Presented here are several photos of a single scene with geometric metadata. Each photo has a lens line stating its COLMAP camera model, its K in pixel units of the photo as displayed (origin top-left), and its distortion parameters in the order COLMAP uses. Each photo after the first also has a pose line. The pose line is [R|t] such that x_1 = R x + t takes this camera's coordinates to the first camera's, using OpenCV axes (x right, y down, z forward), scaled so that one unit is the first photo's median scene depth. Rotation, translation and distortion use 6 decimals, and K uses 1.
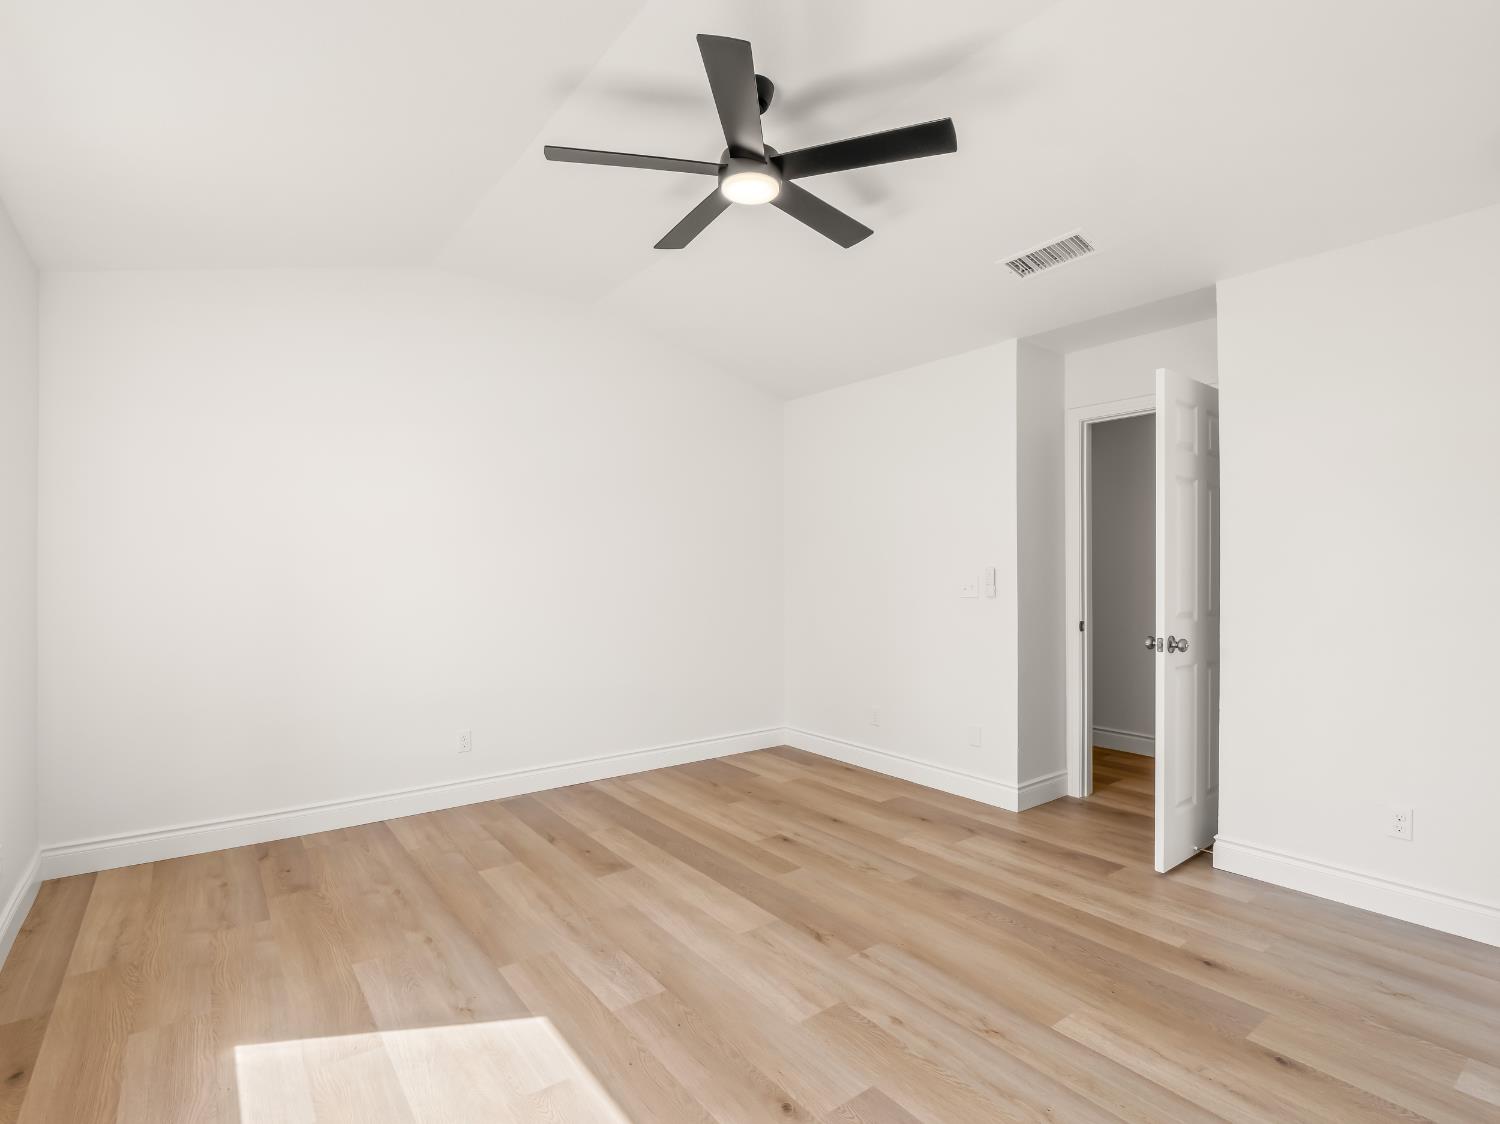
lens RADIAL K [[726.4, 0, 748.9], [0, 726.4, 564.2], [0, 0, 1]] dist [-0.014650, -0.001686]
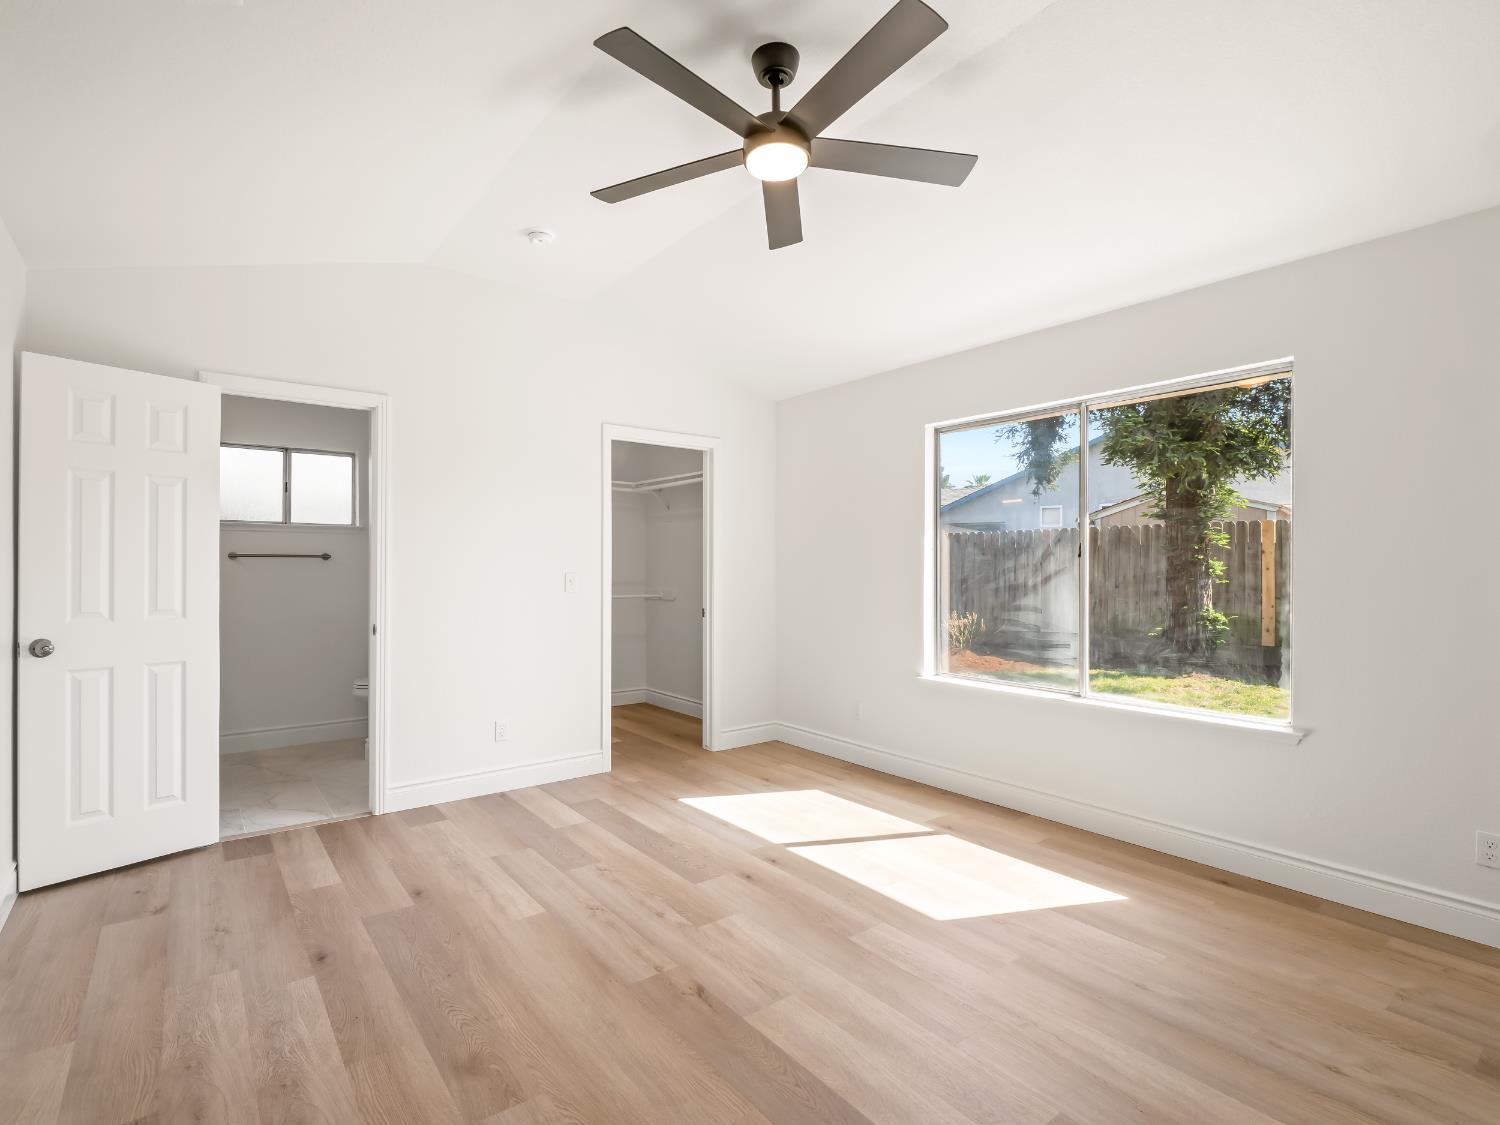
lens RADIAL K [[726.4, 0, 750.1], [0, 726.4, 565.6], [0, 0, 1]] dist [-0.014650, -0.001686]
pose [[-0.999951, -0.001067, -0.009859, 0.051062], [-0.000983, 0.999964, -0.008451, 0.014480], [0.009868, -0.008441, -0.999916, 2.090136]]
